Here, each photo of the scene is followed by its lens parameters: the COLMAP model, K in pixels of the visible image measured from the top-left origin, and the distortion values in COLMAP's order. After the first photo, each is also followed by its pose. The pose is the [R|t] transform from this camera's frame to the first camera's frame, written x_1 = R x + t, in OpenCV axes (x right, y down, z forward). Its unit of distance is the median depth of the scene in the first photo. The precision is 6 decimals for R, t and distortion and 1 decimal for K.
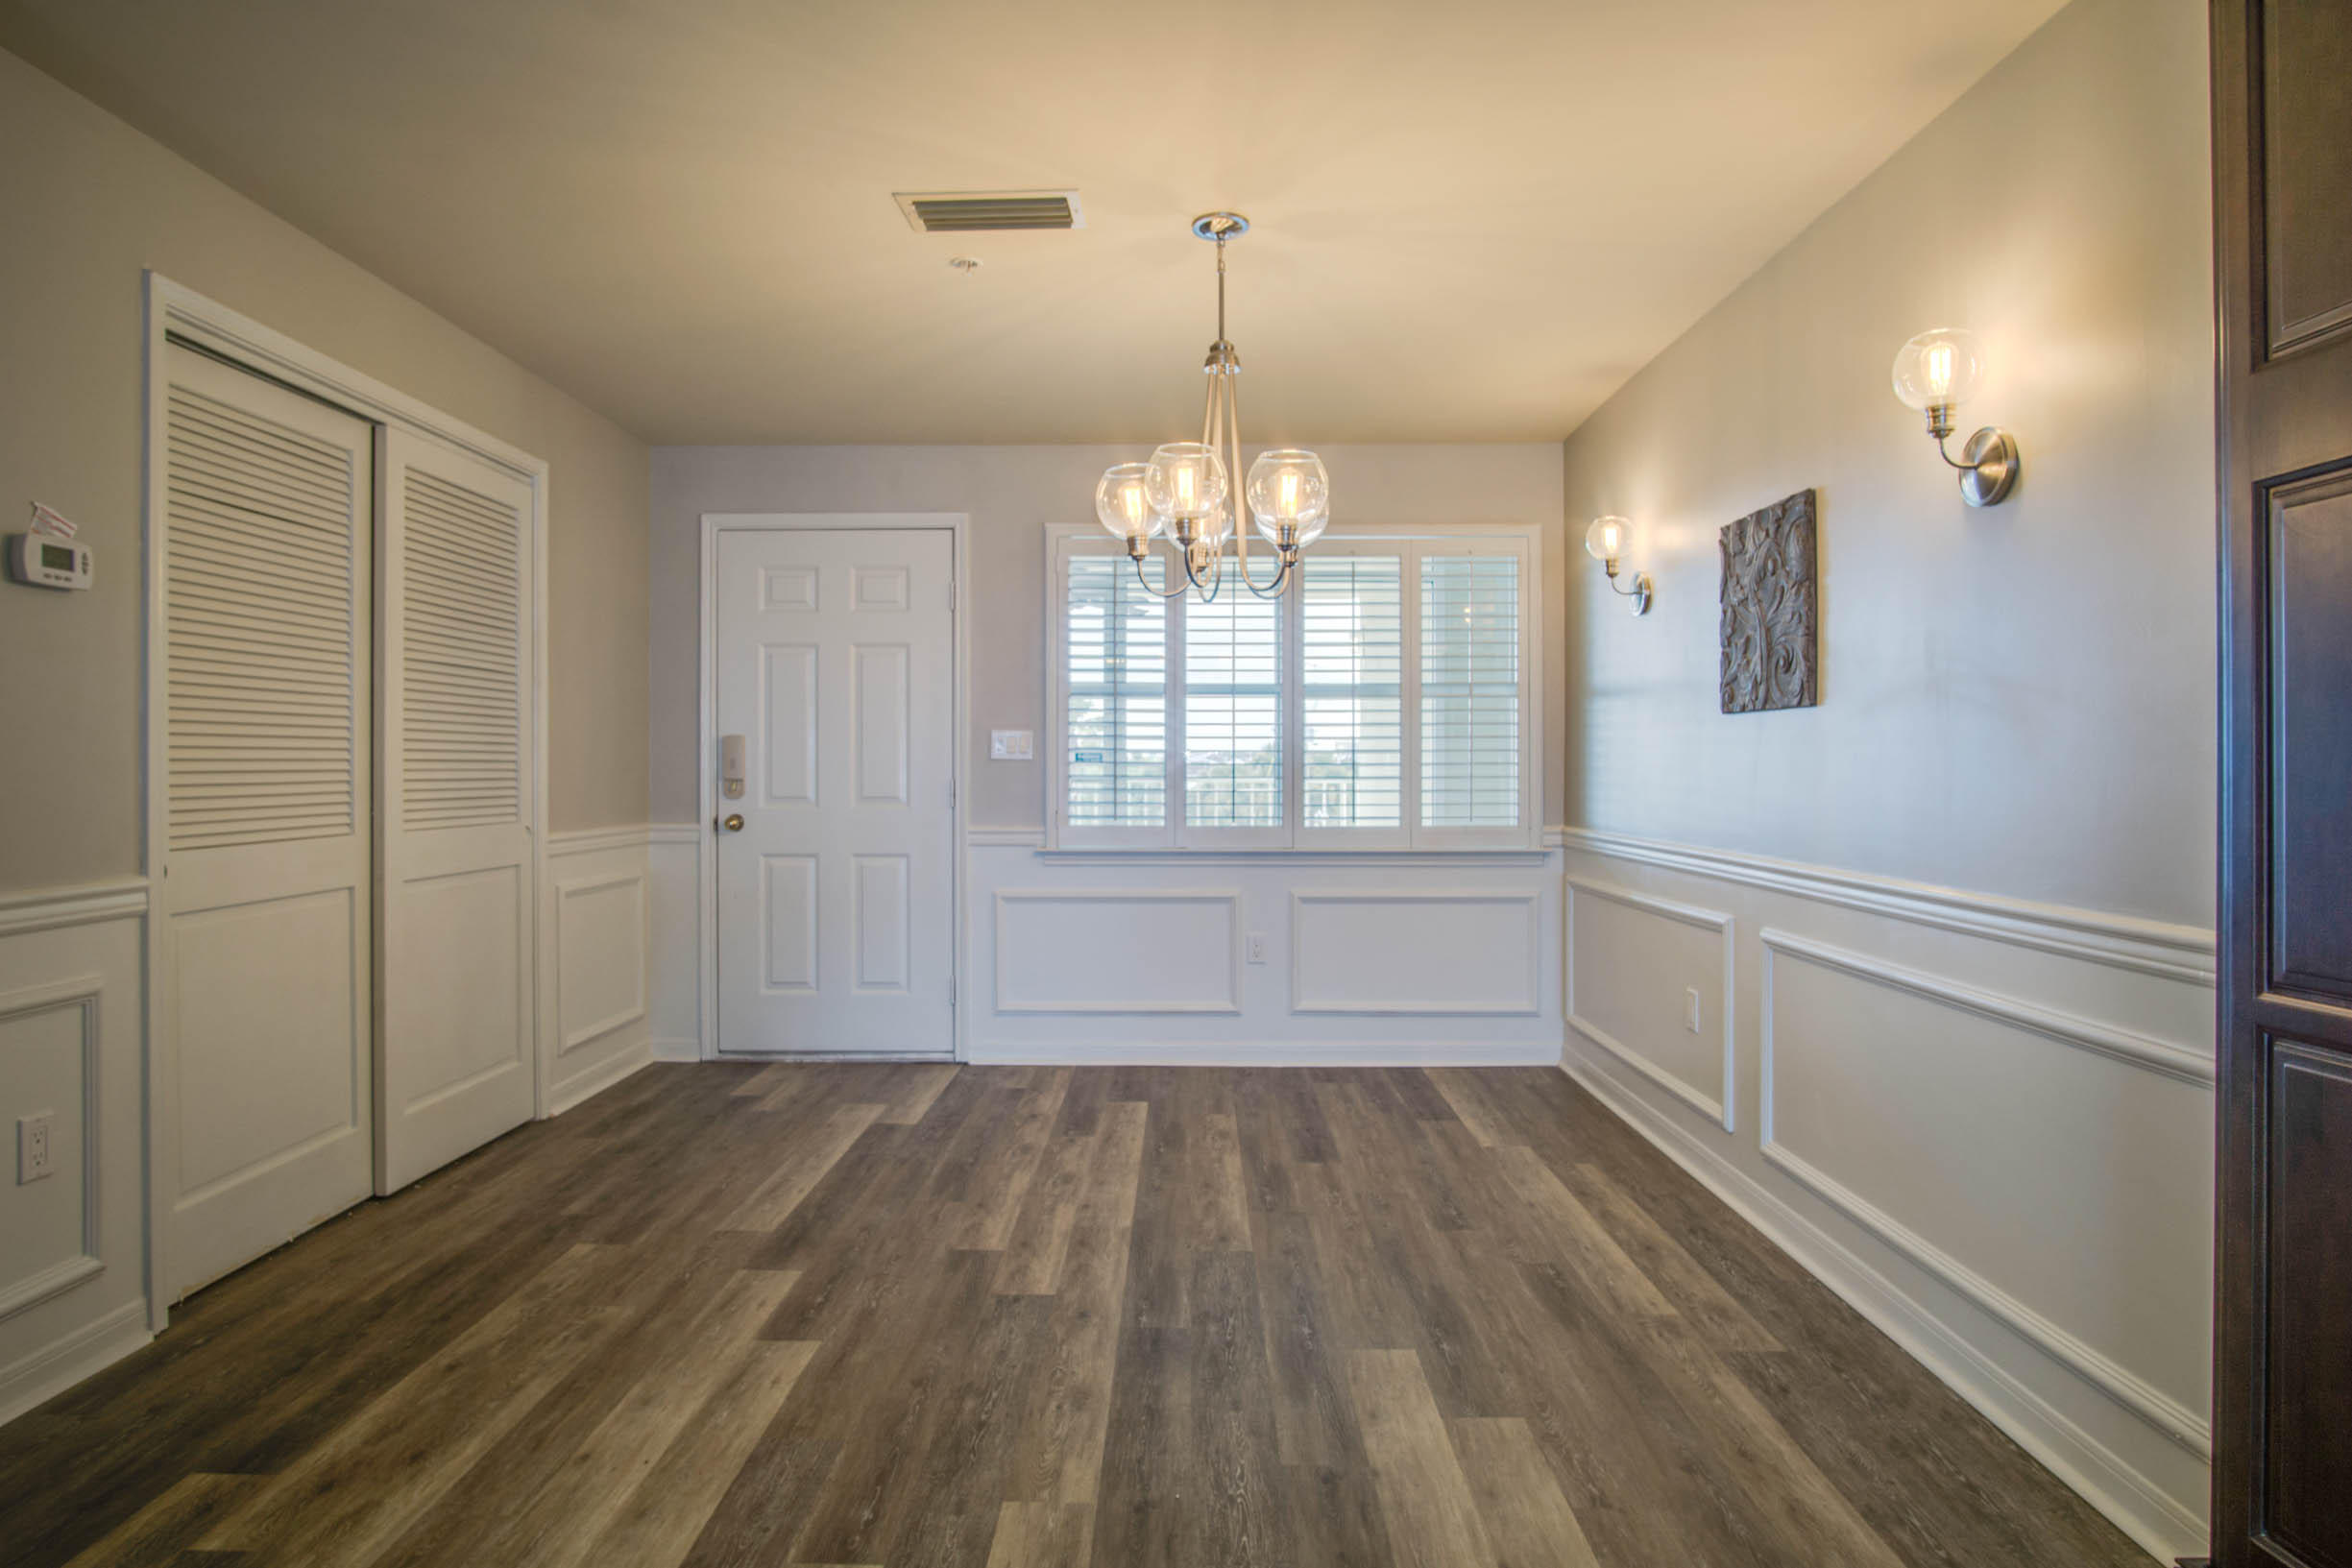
lens RADIAL K [[1294.8, 0, 1192.4], [0, 1294.8, 771.6], [0, 0, 1]] dist [-0.033992, 0.007744]
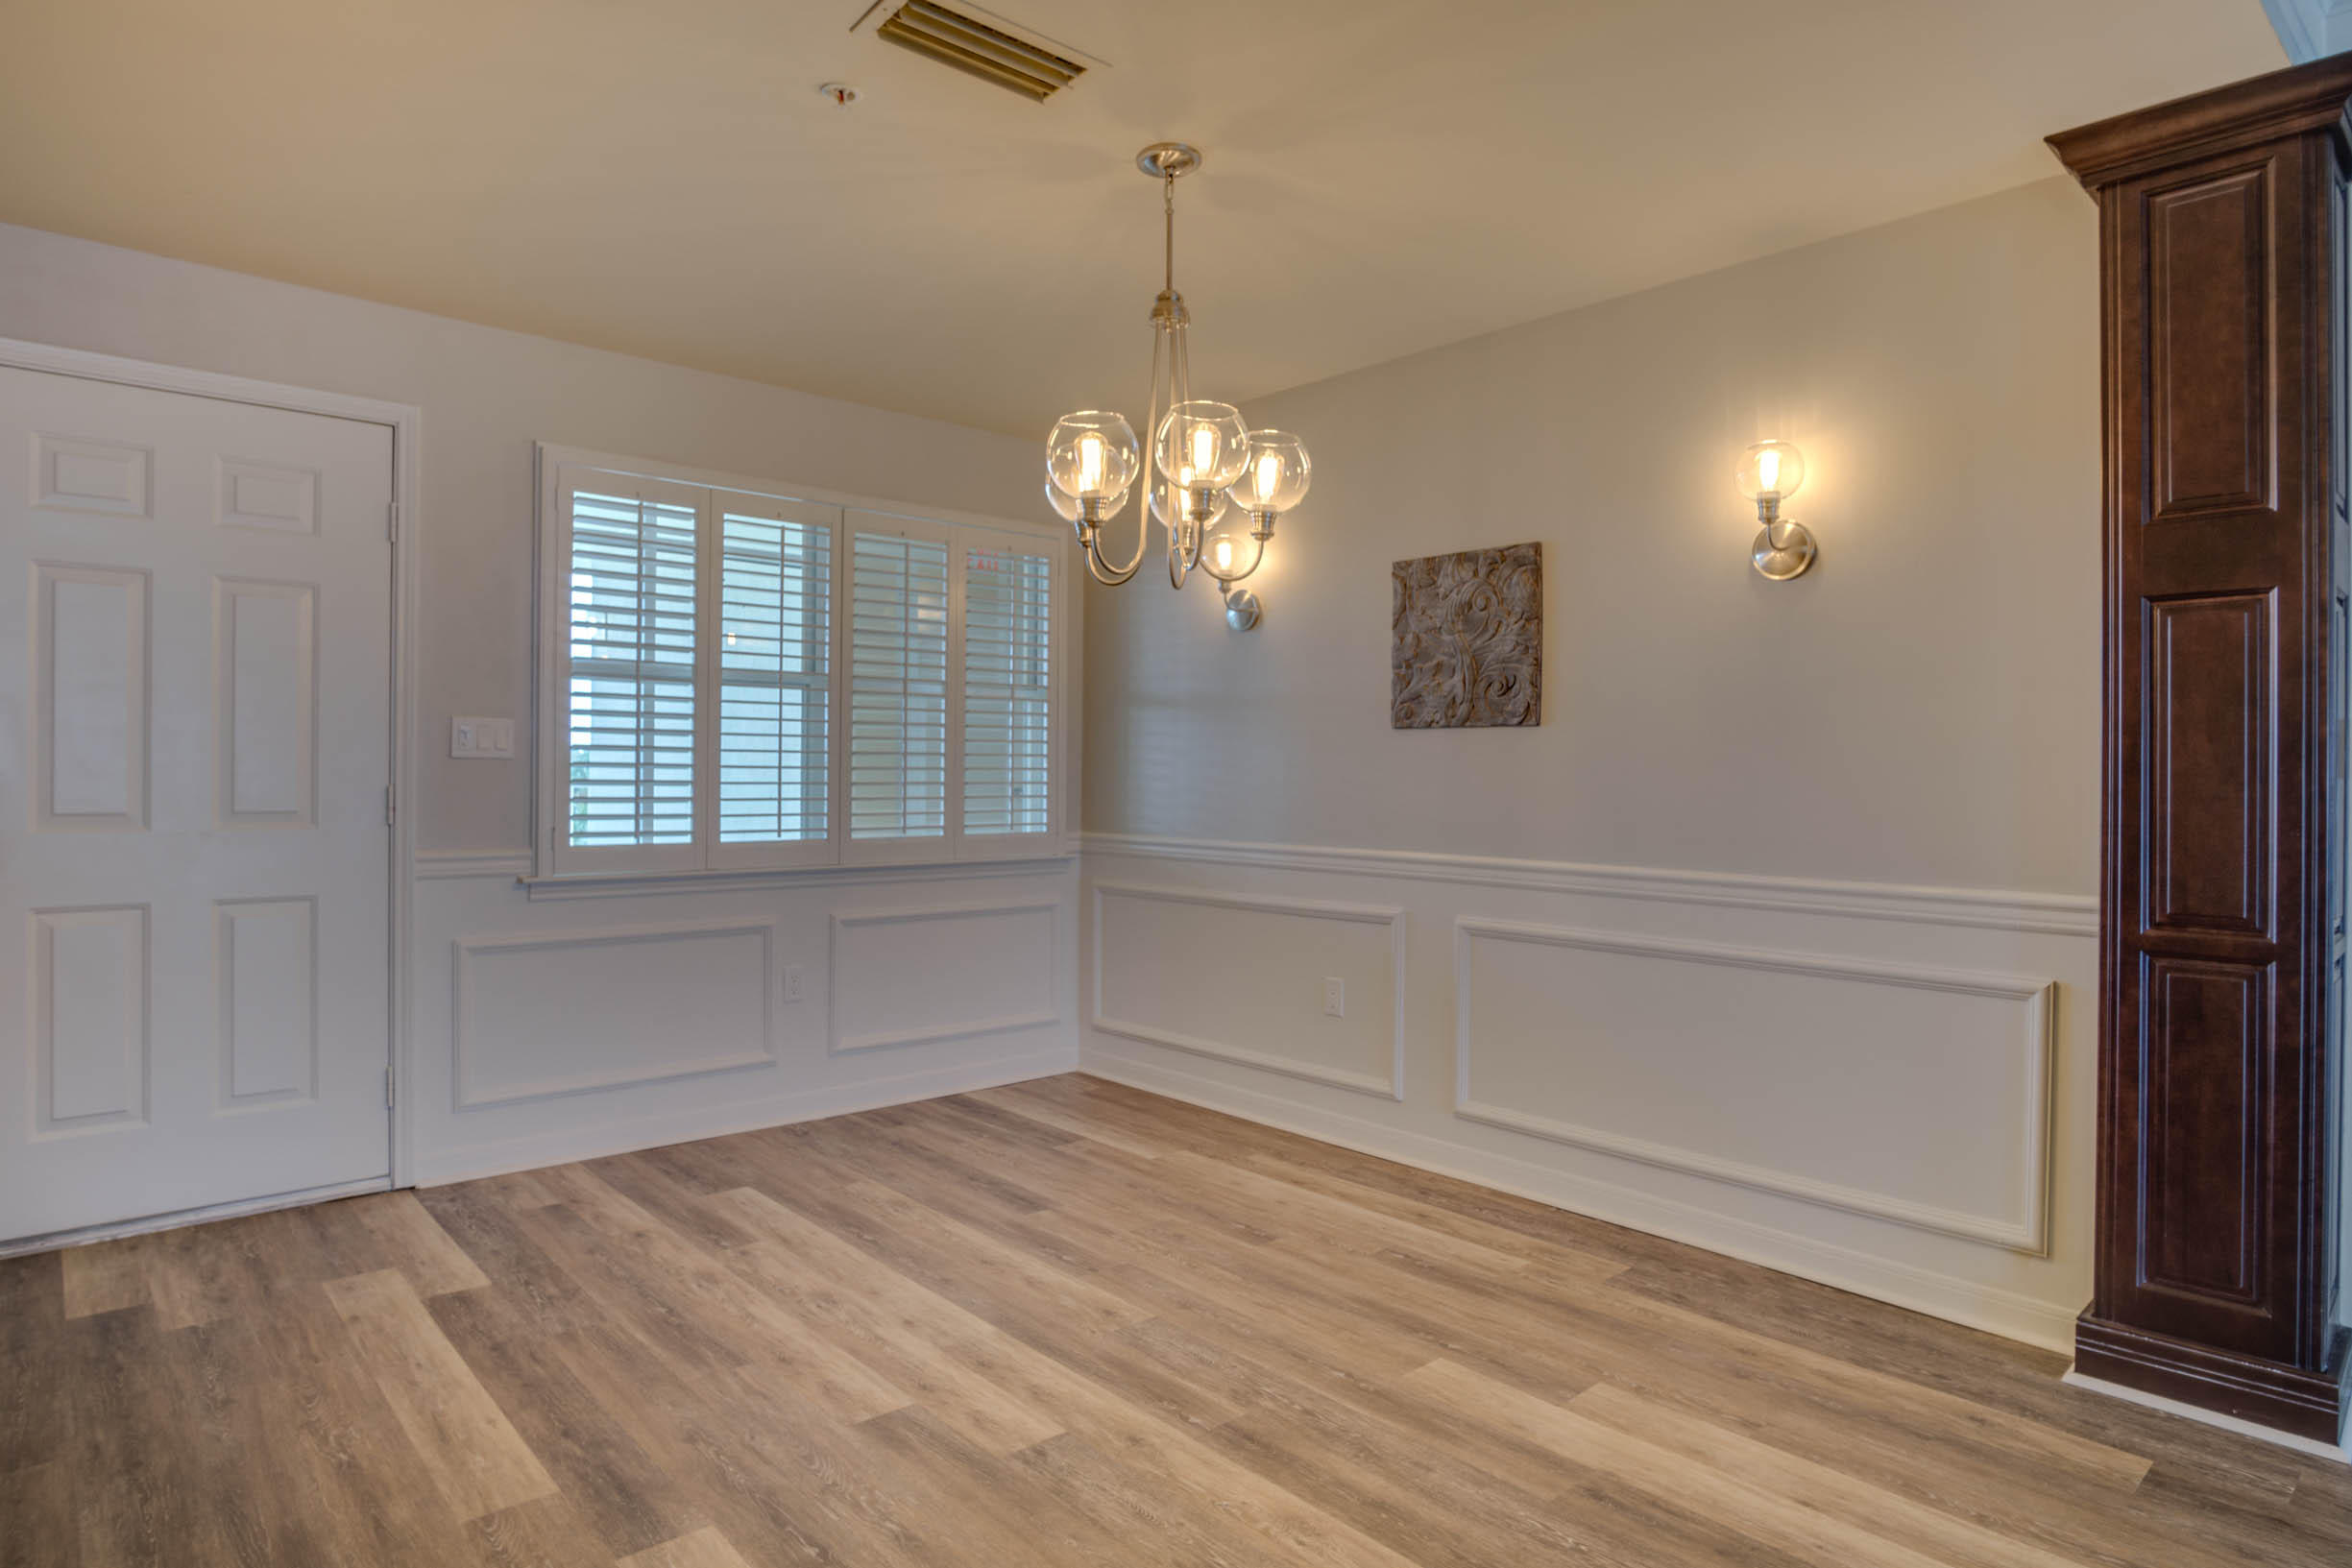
lens RADIAL K [[1294.8, 0, 1185.1], [0, 1294.8, 773.3], [0, 0, 1]] dist [-0.033992, 0.007744]
pose [[0.740120, 0.004973, 0.672457, -0.525152], [-0.005554, 0.999984, -0.001283, -0.003269], [-0.672452, -0.002785, 0.740136, 0.316916]]
